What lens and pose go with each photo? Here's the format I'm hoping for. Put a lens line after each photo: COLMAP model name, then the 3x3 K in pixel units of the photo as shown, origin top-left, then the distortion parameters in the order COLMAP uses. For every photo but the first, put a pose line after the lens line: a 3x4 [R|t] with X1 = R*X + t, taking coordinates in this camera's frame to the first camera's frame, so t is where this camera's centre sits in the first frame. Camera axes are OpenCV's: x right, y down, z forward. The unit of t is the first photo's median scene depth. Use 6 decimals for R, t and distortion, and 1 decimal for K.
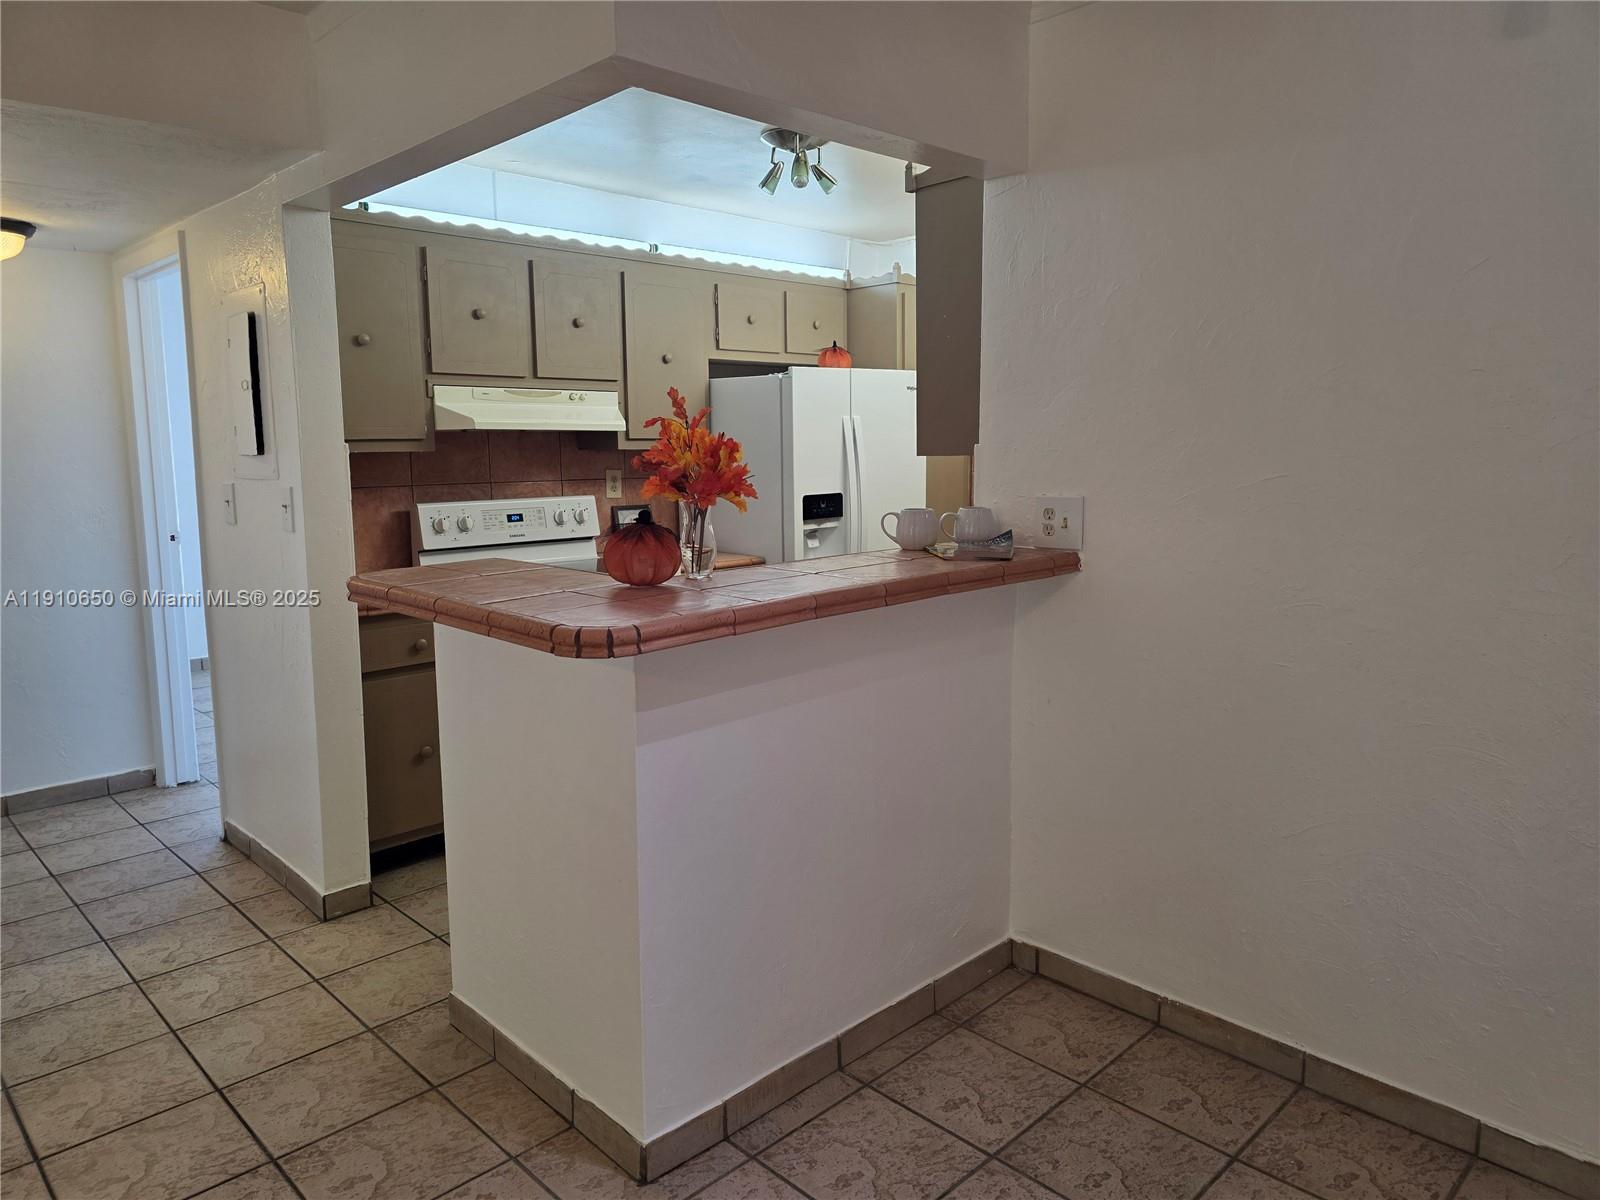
lens RADIAL K [[1081.7, 0, 787.9], [0, 1081.7, 604.8], [0, 0, 1]] dist [0.011374, -0.003461]
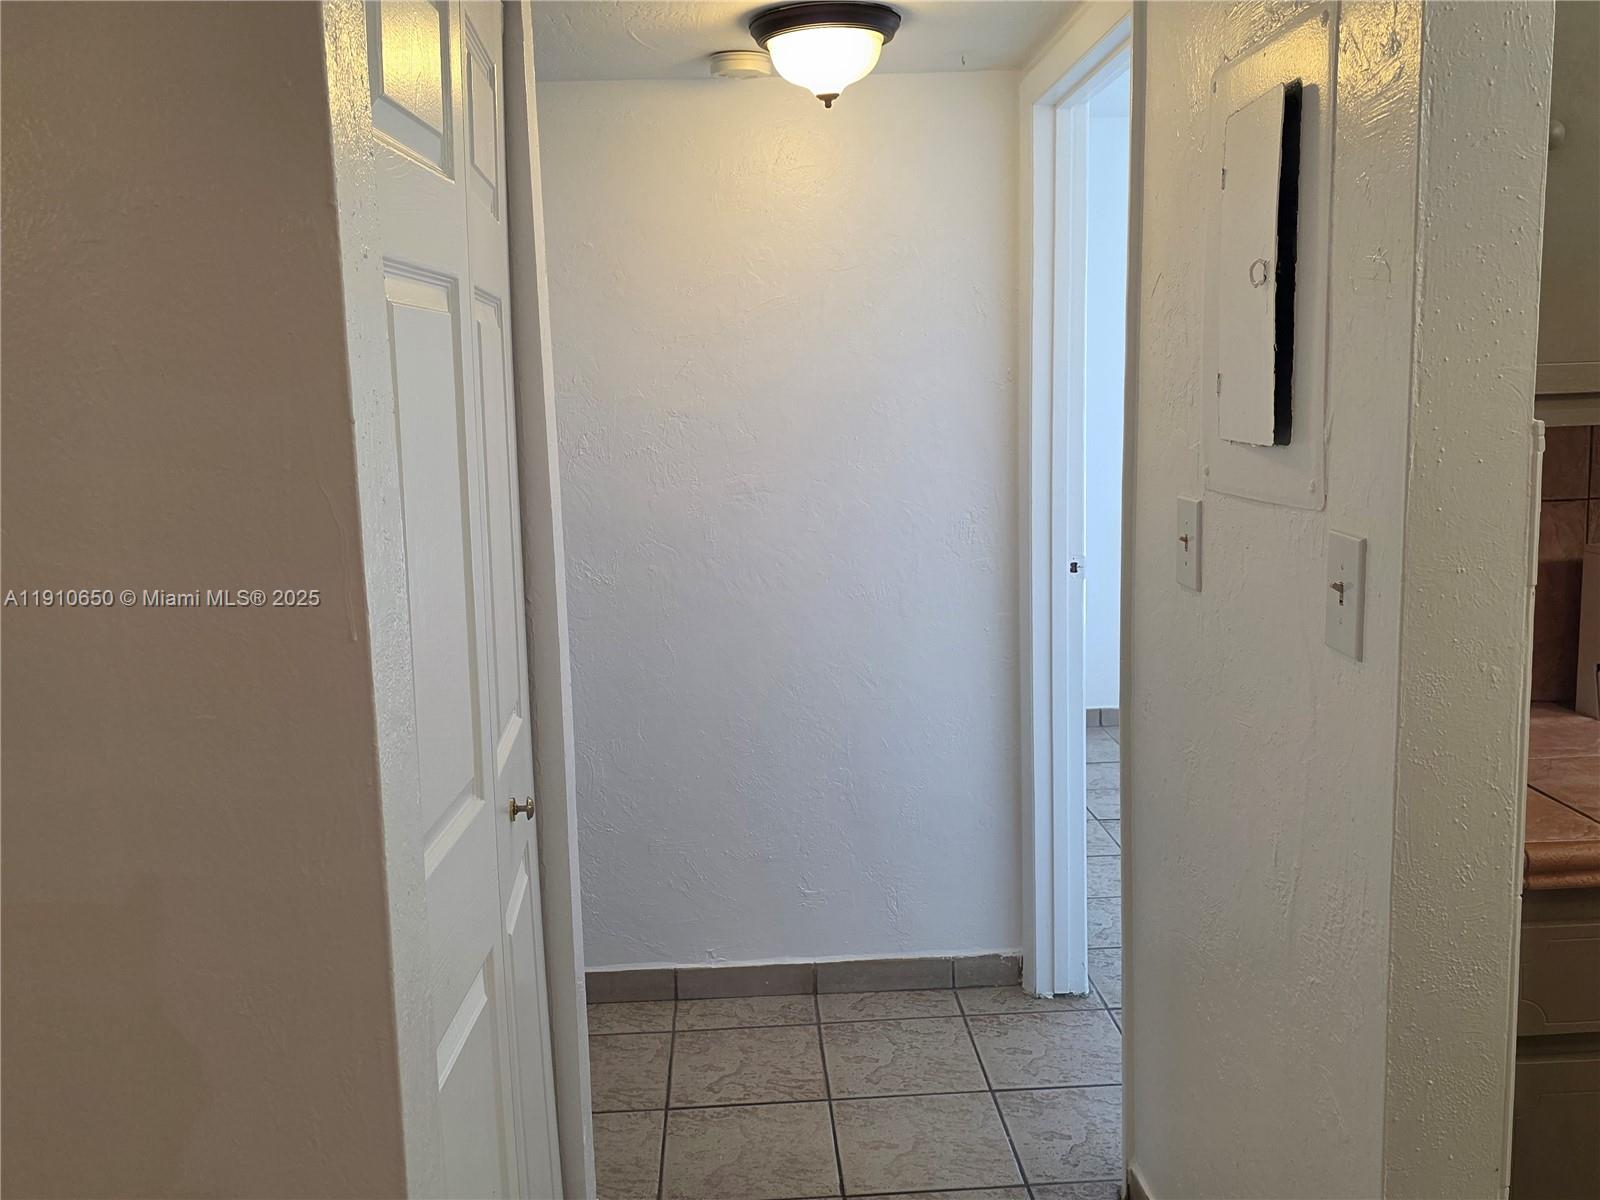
lens RADIAL K [[1367.3, 0, 793.8], [0, 1367.3, 594.7], [0, 0, 1]] dist [-0.008516, 0.005756]
pose [[0.754408, 0.070161, -0.652646, -0.222446], [-0.065692, 0.997349, 0.031282, -0.063763], [0.653111, 0.019274, 0.757017, 0.381289]]
